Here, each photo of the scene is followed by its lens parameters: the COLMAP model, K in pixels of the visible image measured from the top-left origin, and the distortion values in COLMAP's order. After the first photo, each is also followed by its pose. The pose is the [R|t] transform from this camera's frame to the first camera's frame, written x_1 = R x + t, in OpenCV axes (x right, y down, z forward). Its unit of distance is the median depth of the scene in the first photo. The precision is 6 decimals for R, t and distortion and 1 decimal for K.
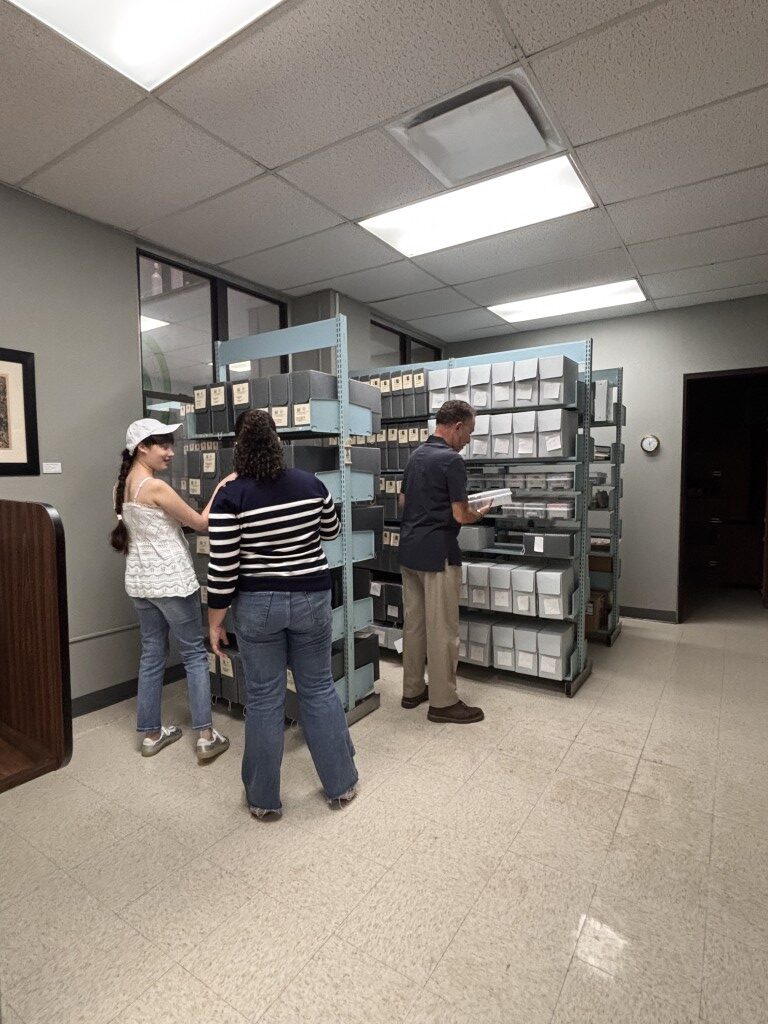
lens RADIAL K [[540.8, 0, 380.0], [0, 540.8, 511.7], [0, 0, 1]] dist [-0.024340, -0.005290]
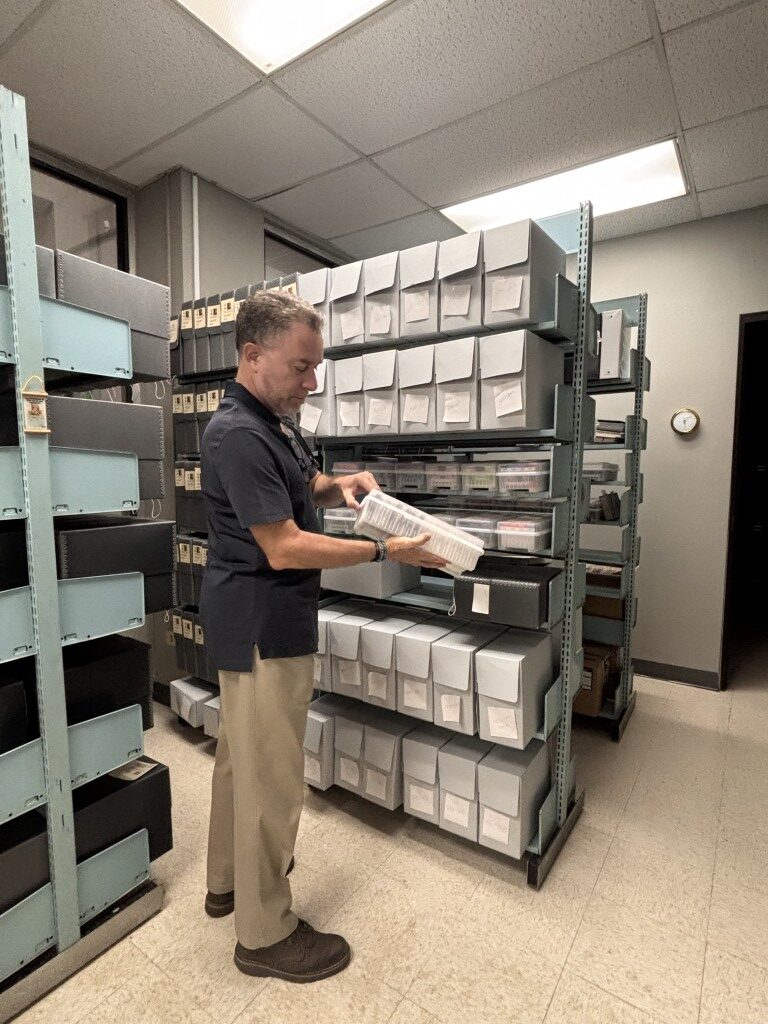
lens RADIAL K [[540.8, 0, 387.4], [0, 540.8, 512.0], [0, 0, 1]] dist [-0.024340, -0.005290]
pose [[0.999851, 0.014161, -0.009913, 0.203587], [-0.014006, 0.999781, 0.015581, -0.028819], [0.010132, -0.015440, 0.999829, 0.471609]]
